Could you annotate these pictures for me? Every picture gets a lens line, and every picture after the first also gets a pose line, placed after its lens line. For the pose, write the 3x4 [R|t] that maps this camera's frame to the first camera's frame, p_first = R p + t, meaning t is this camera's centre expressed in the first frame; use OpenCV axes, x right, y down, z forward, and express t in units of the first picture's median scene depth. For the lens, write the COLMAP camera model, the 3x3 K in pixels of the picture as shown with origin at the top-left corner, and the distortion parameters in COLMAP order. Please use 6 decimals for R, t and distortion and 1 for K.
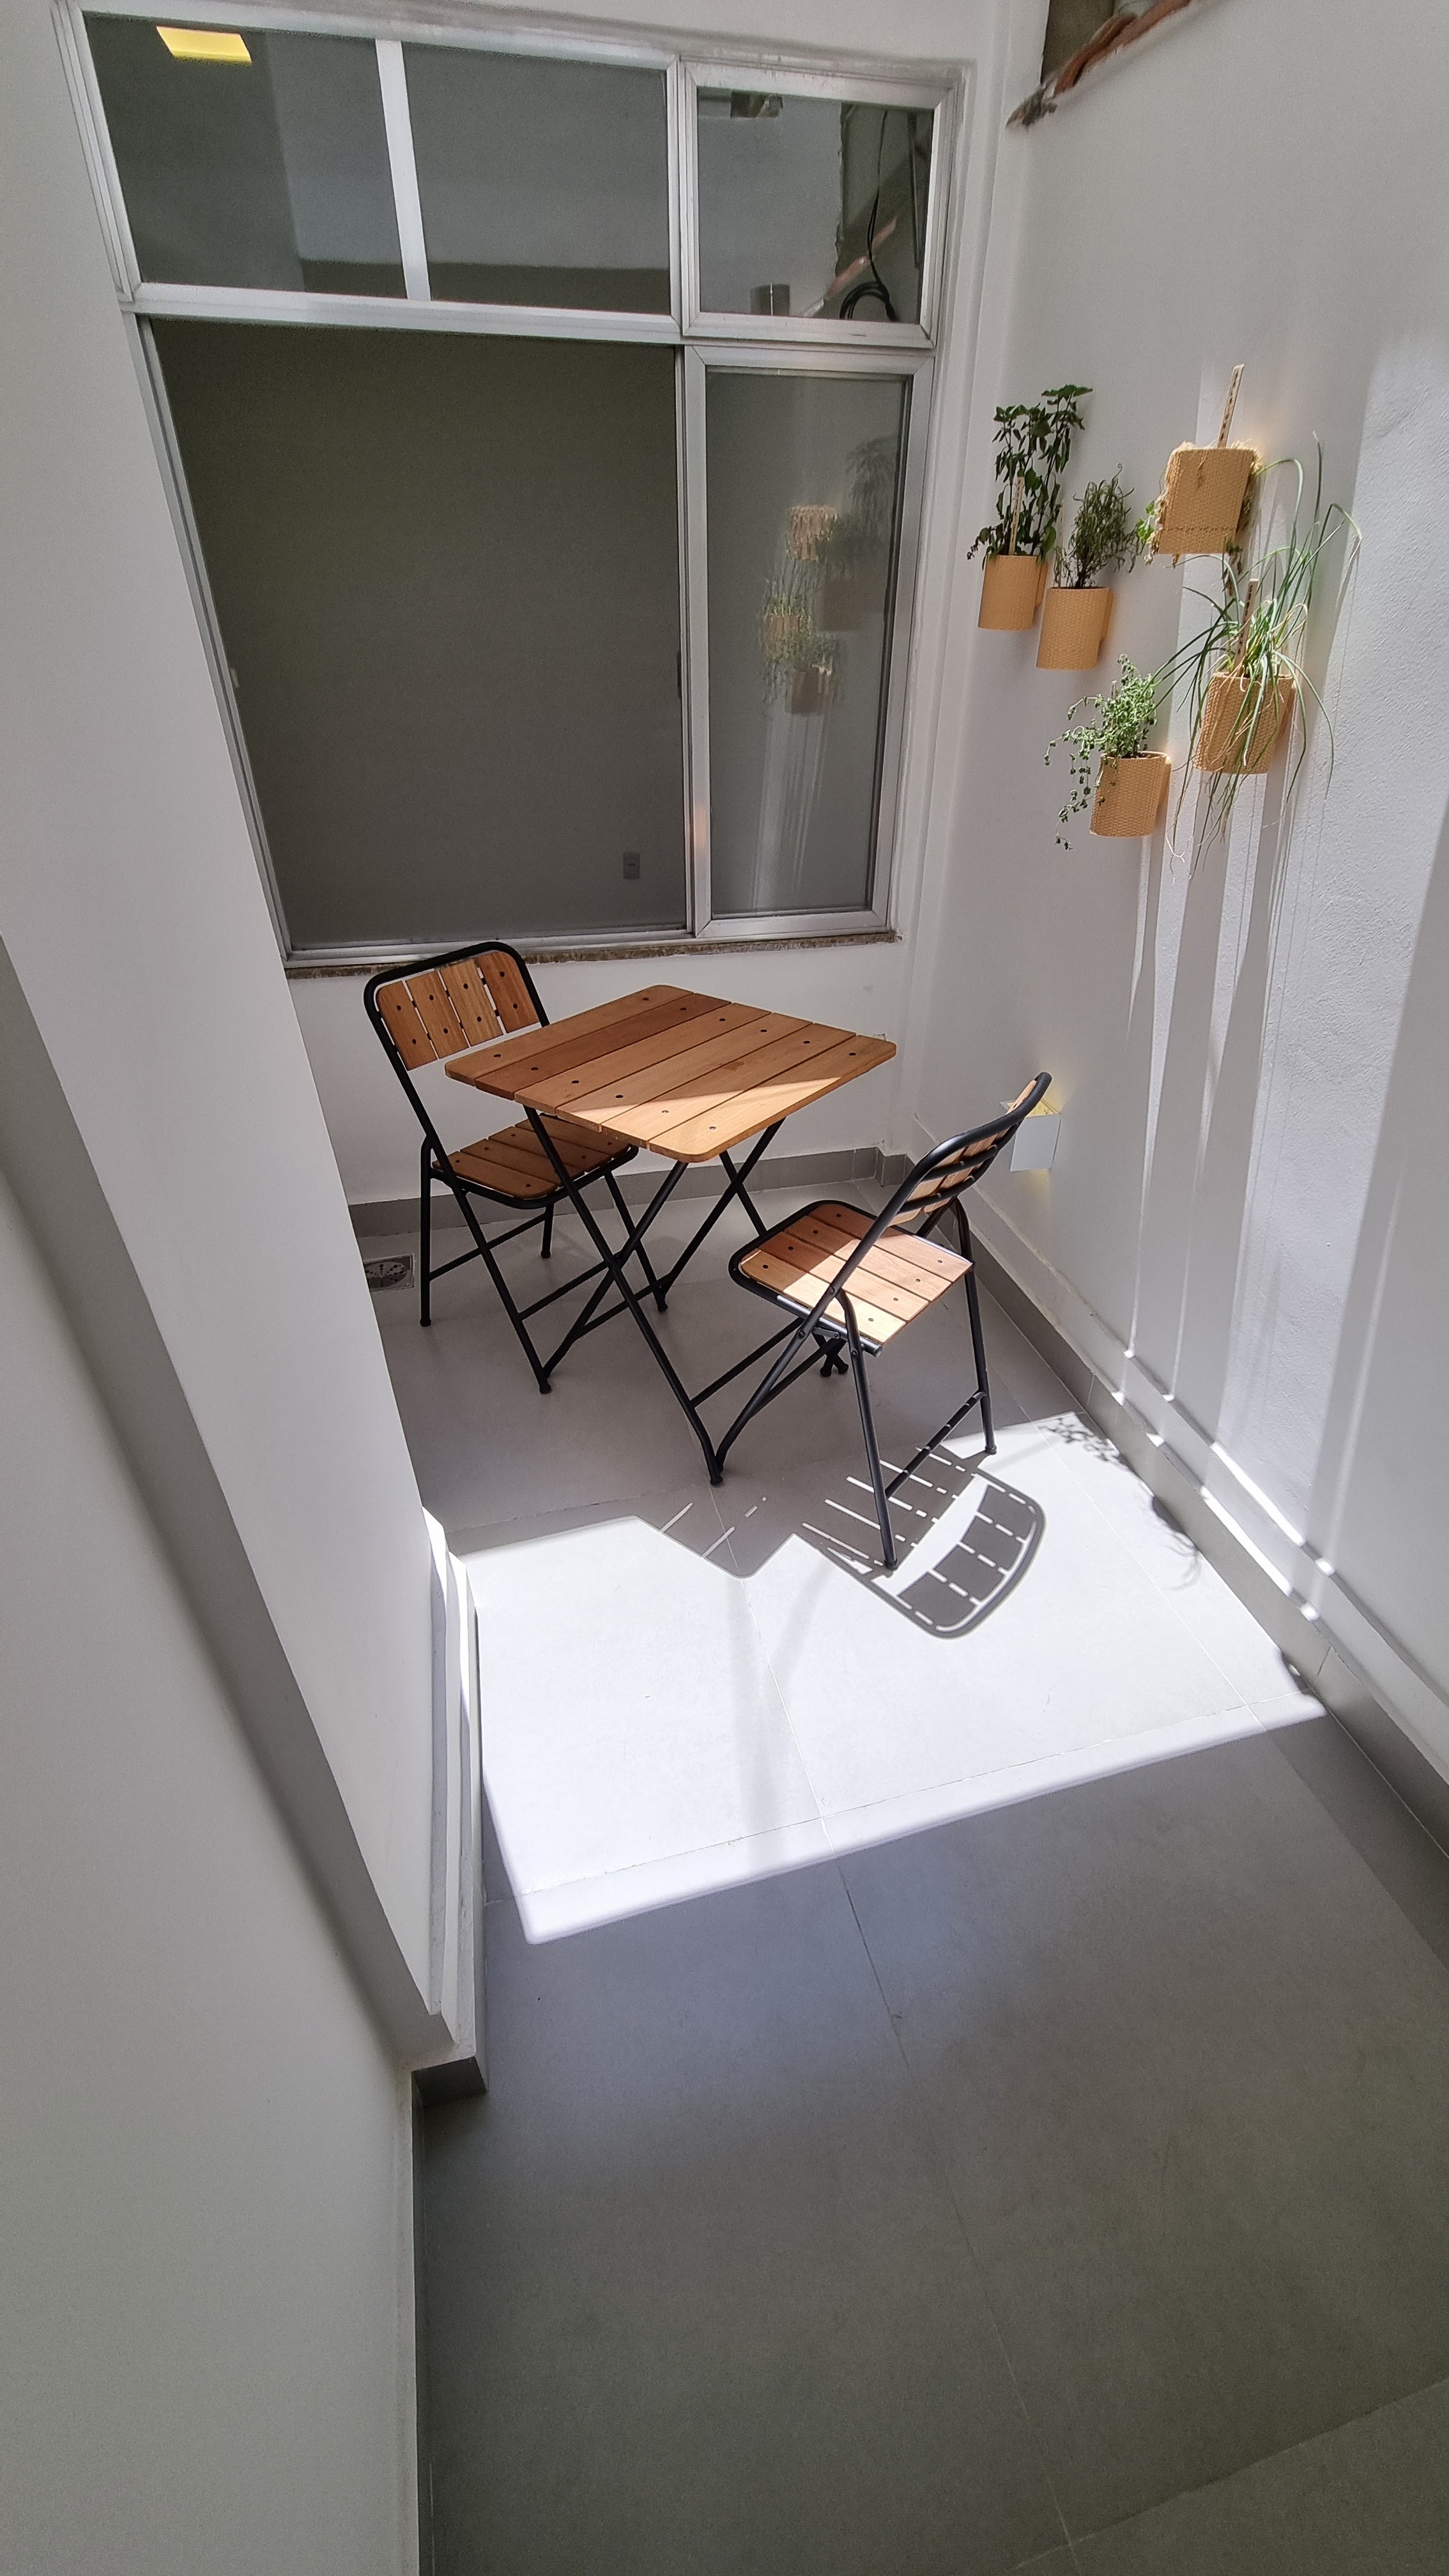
lens RADIAL K [[1059.5, 0, 724.0], [0, 1059.5, 1298.2], [0, 0, 1]] dist [0.000404, -0.001436]
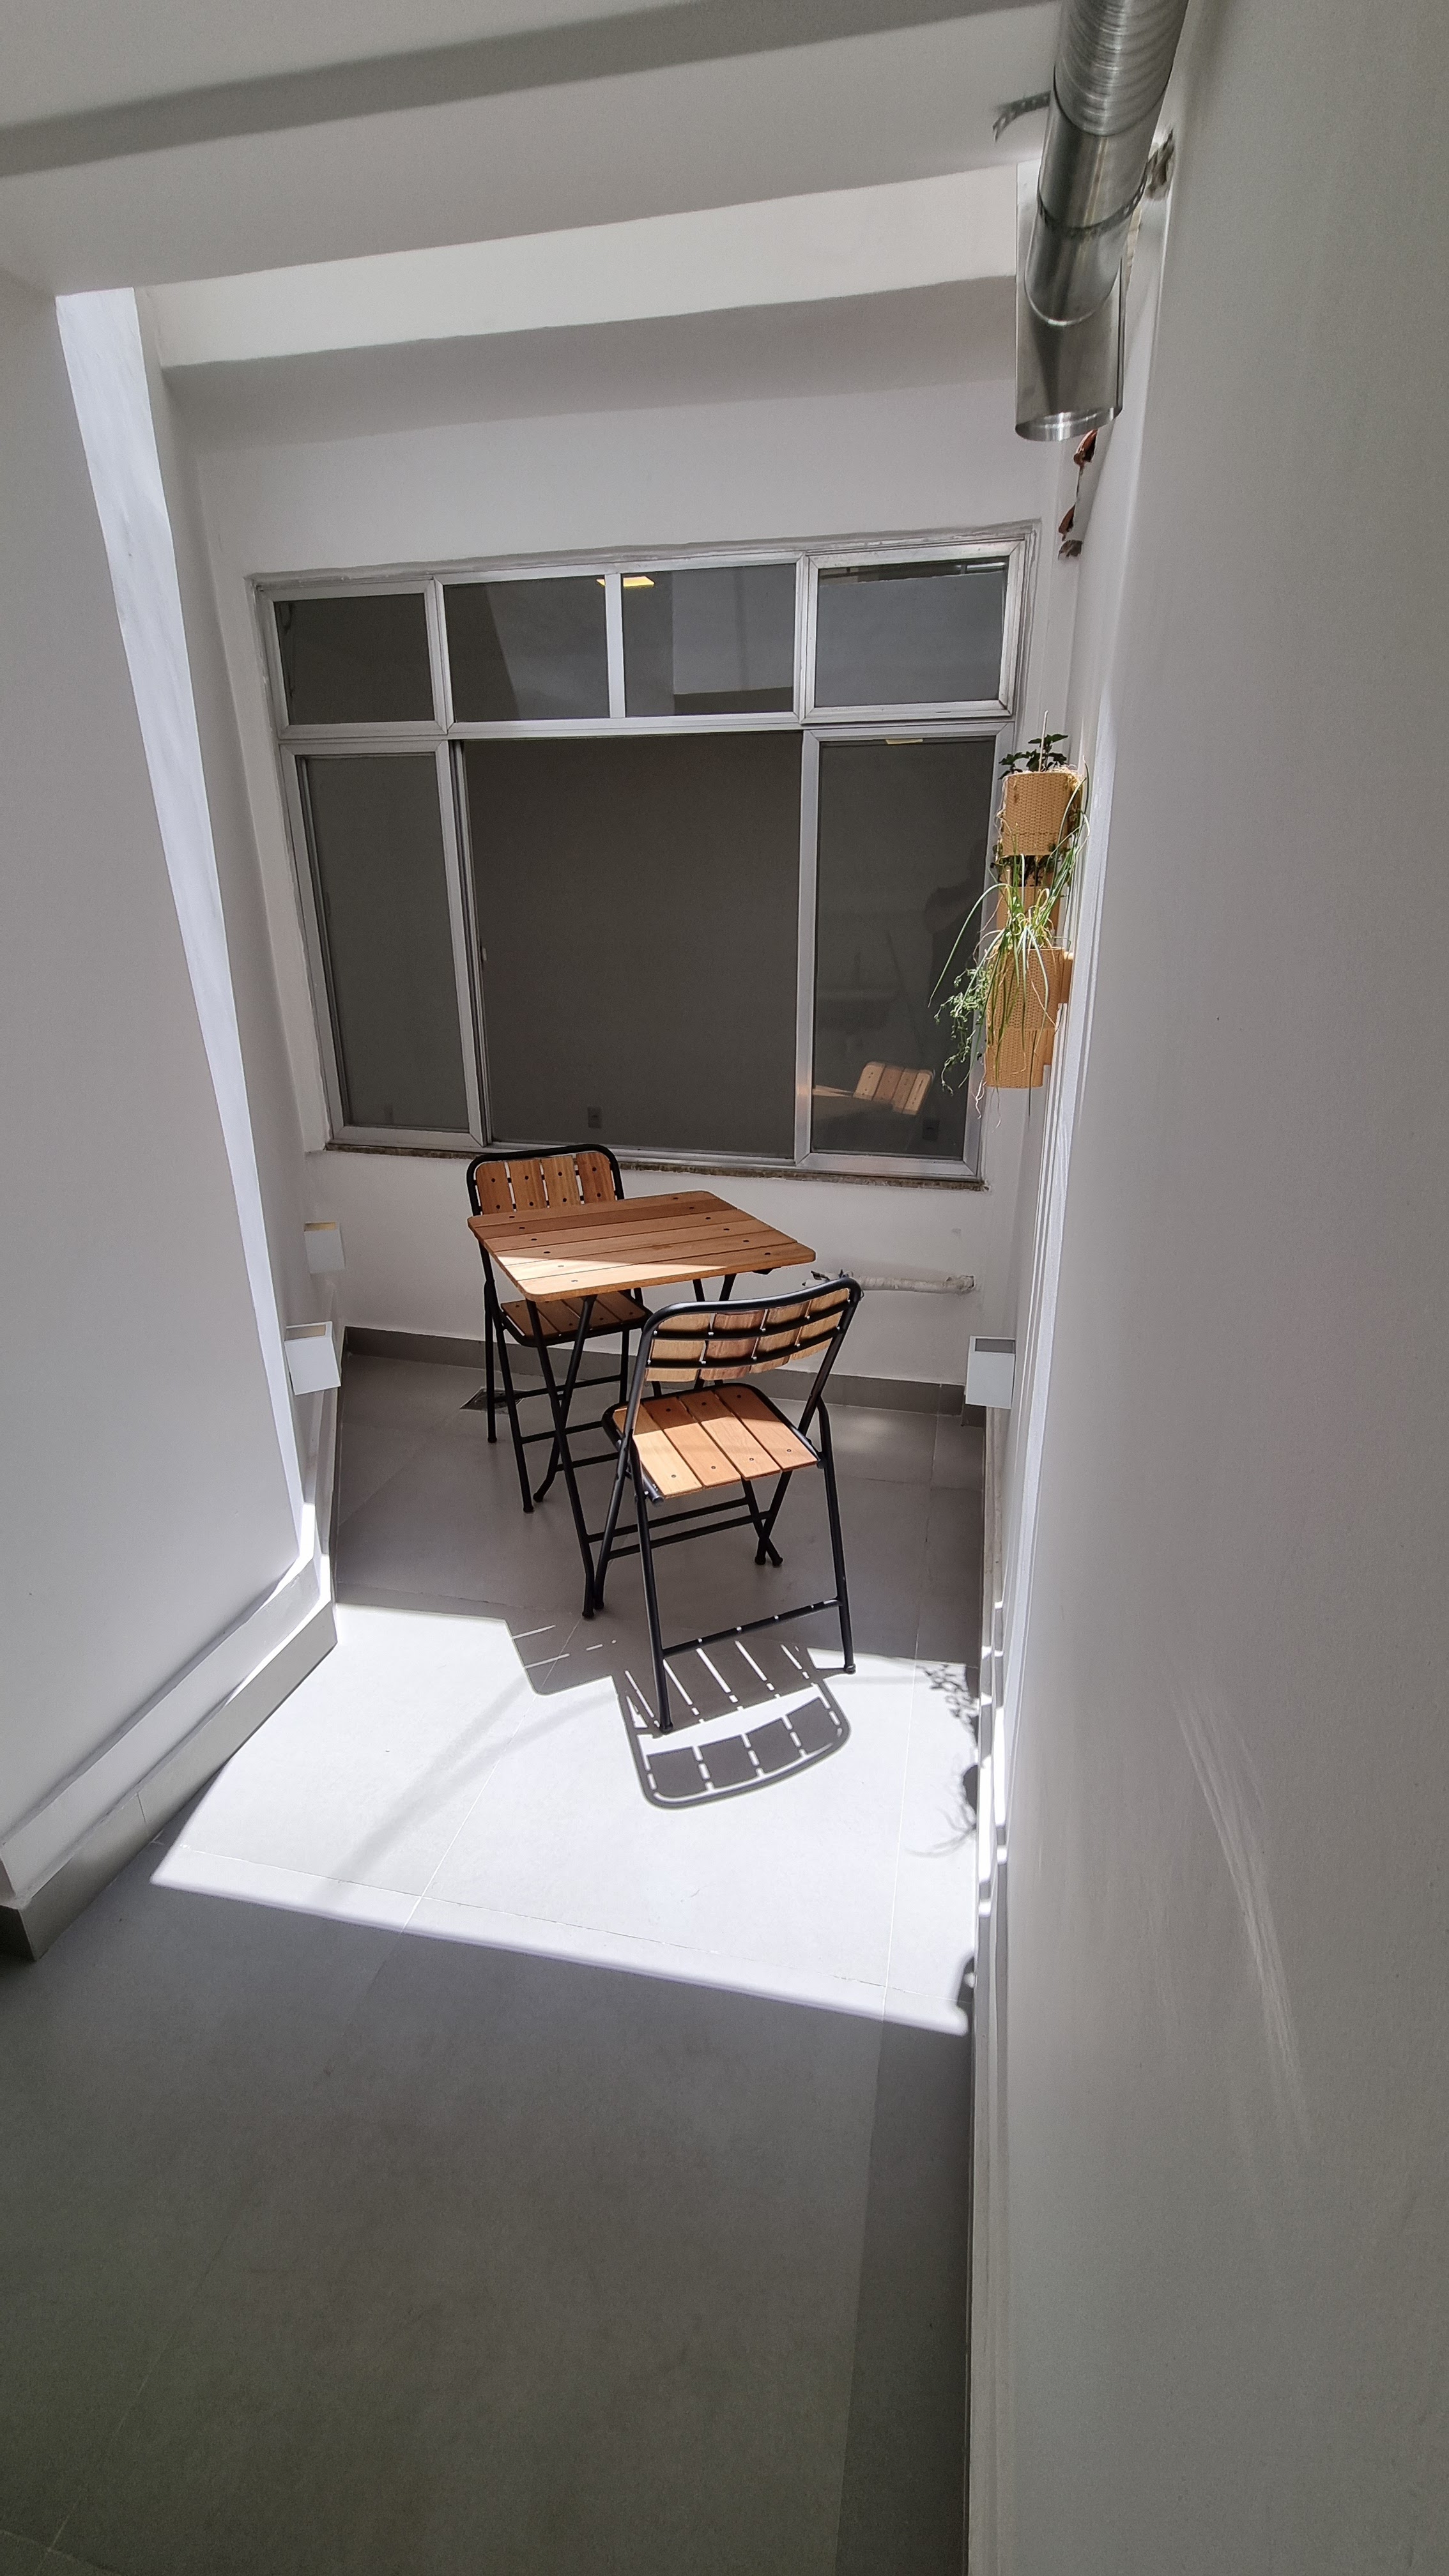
lens RADIAL K [[1059.5, 0, 730.7], [0, 1059.5, 1288.3], [0, 0, 1]] dist [0.000404, -0.001436]
pose [[0.889319, 0.149095, -0.432298, 0.553325], [-0.252587, 0.948213, -0.192592, 0.028371], [0.381197, 0.280469, 0.880924, 0.007959]]
